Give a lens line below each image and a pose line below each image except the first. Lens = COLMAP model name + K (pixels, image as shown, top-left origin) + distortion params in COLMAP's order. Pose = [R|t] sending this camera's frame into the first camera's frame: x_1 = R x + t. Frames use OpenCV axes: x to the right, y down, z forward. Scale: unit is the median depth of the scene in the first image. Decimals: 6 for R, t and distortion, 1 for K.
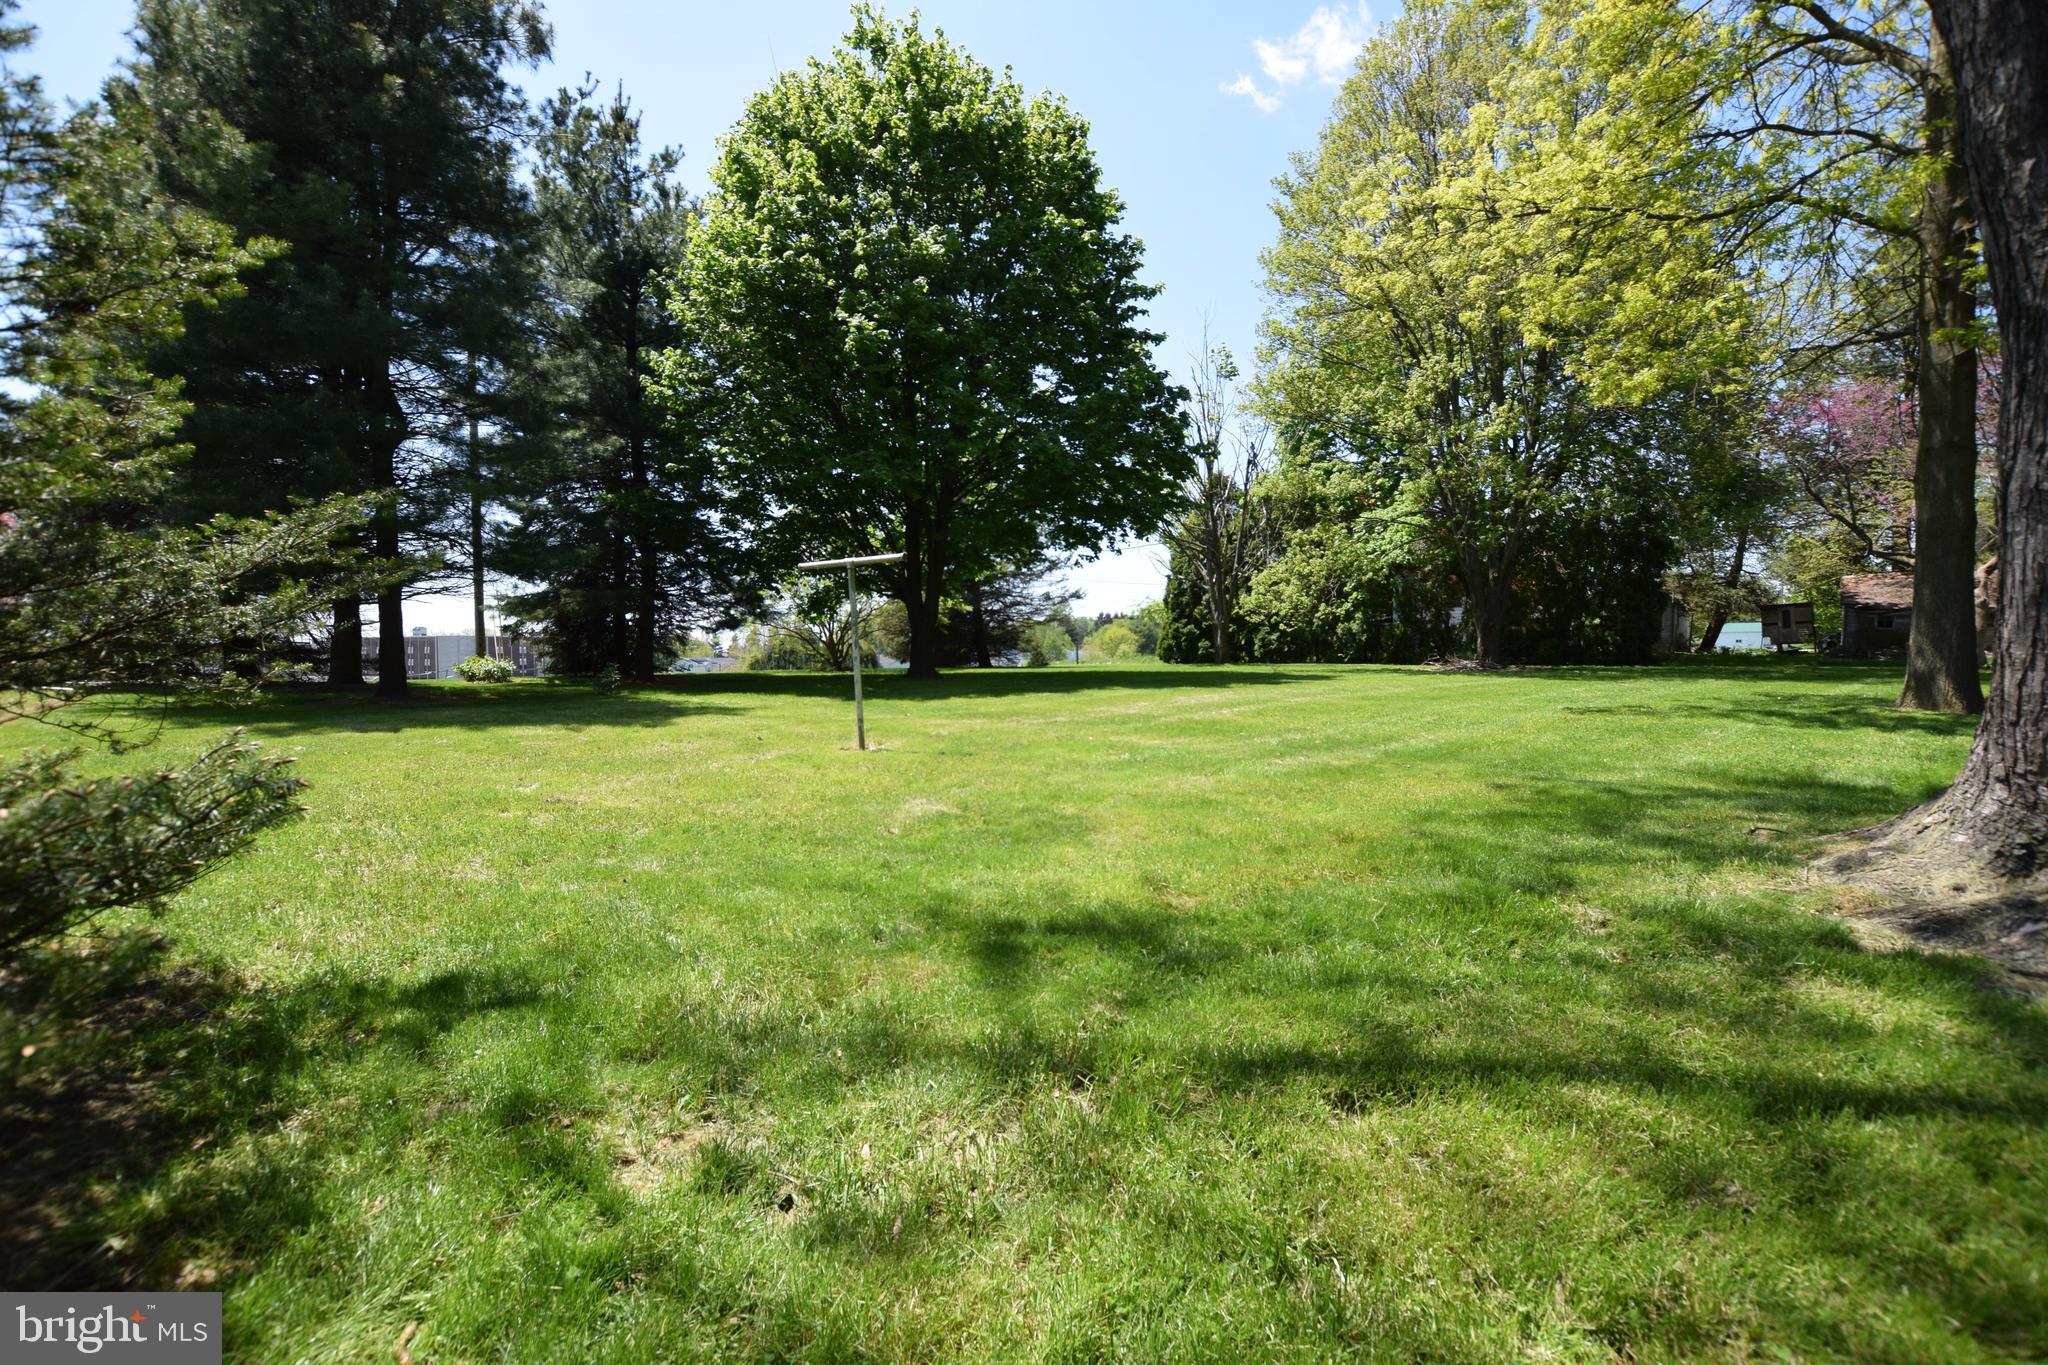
lens RADIAL K [[903.4, 0, 1018.0], [0, 903.4, 680.2], [0, 0, 1]] dist [-0.026442, 0.004442]
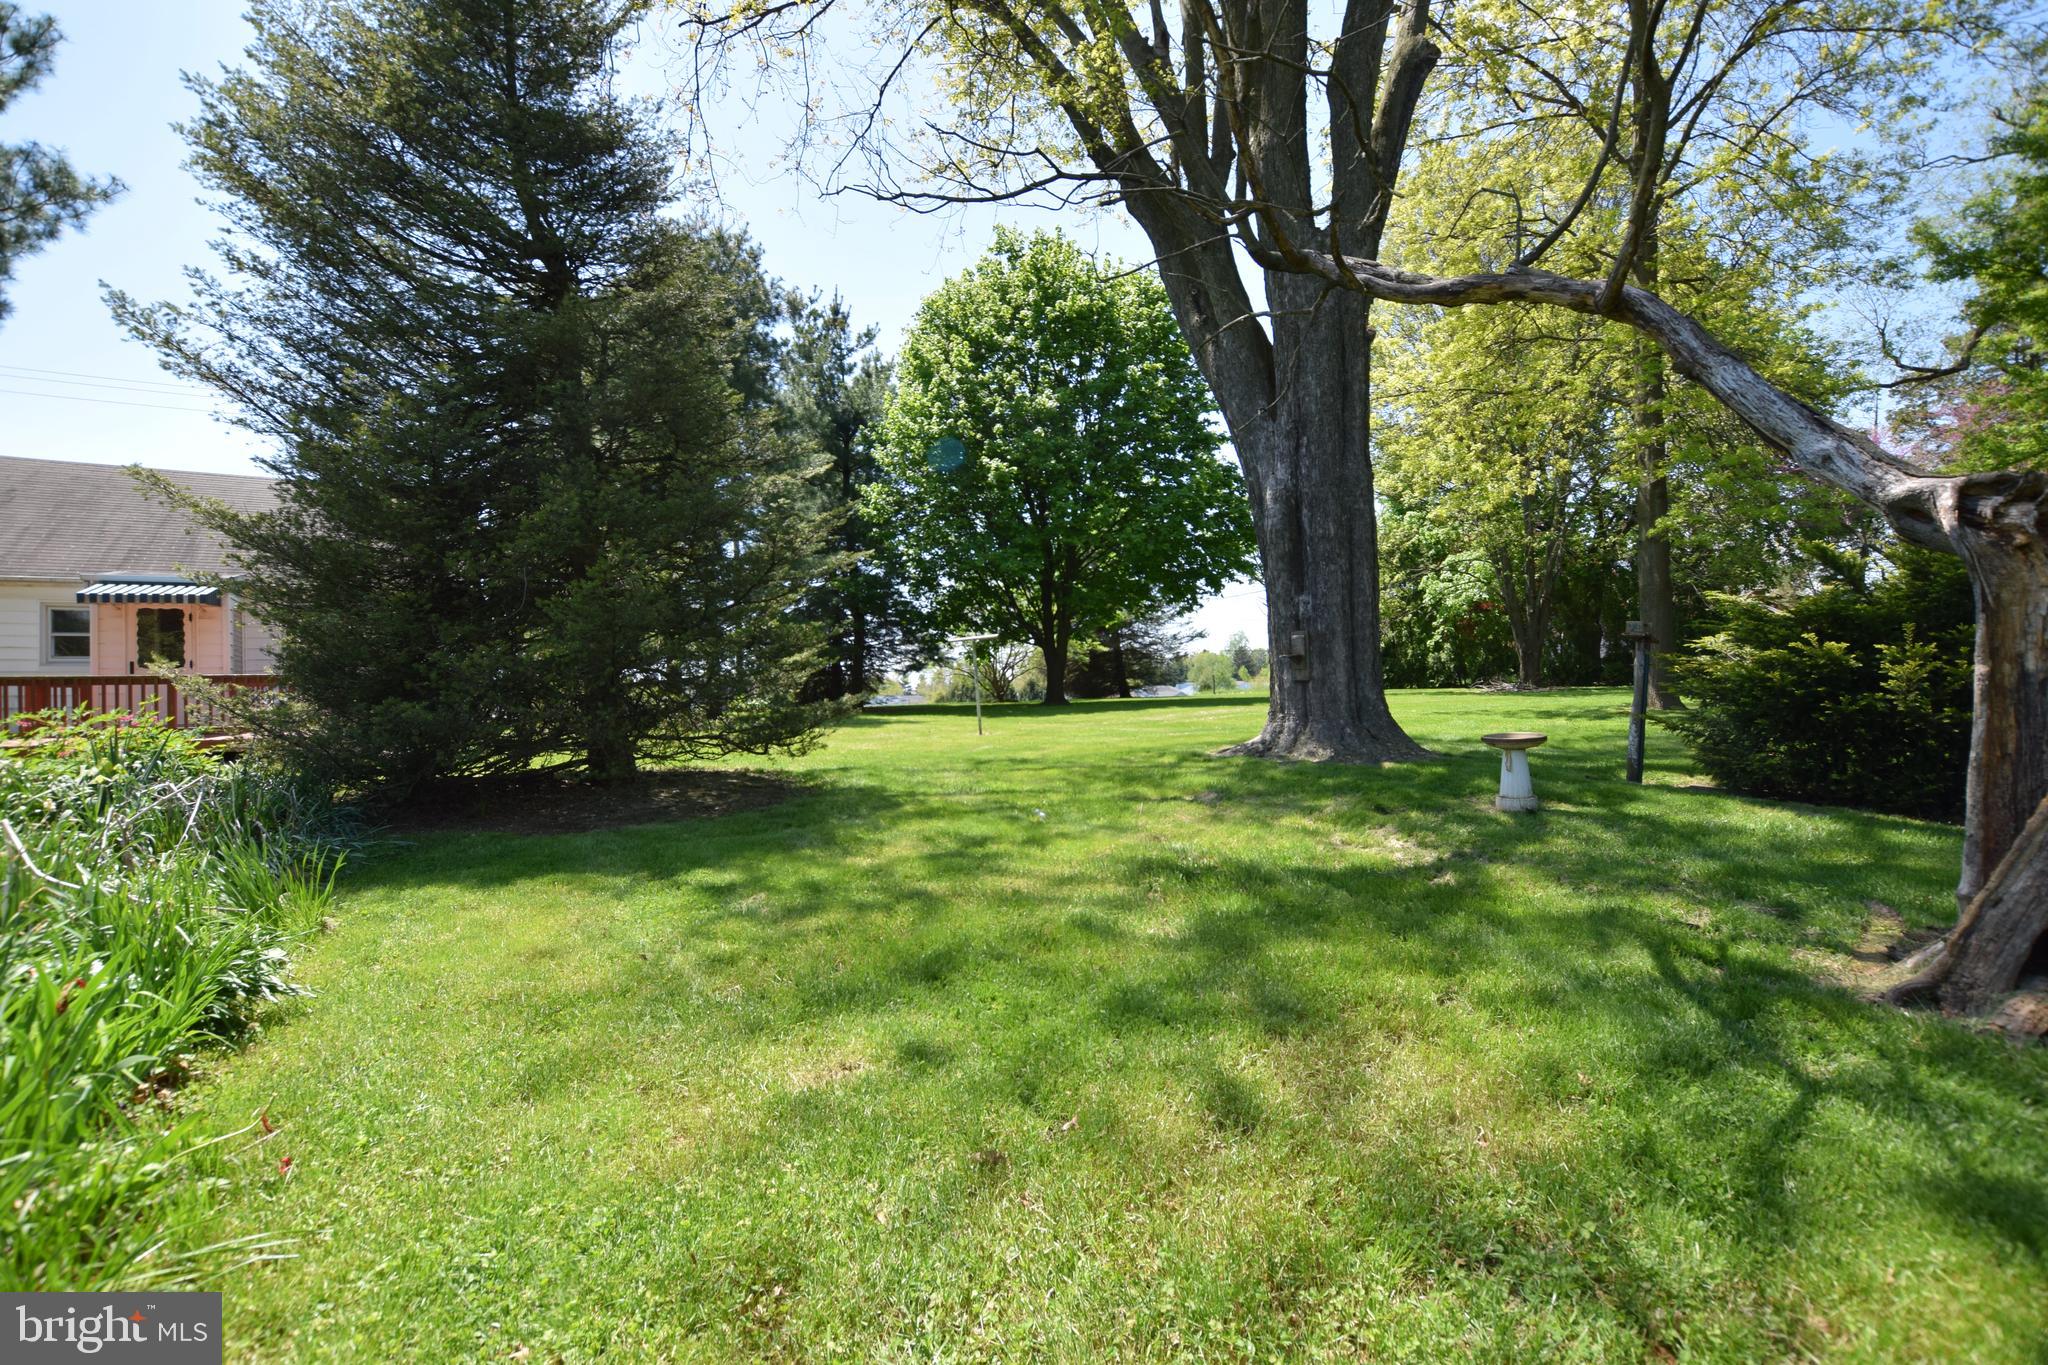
lens RADIAL K [[903.4, 0, 1026.4], [0, 903.4, 682.9], [0, 0, 1]] dist [-0.026442, 0.004442]
pose [[0.981794, -0.020471, -0.188842, 0.114921], [0.013694, 0.999217, -0.037120, 0.015098], [0.189454, 0.033858, 0.981306, -0.348586]]
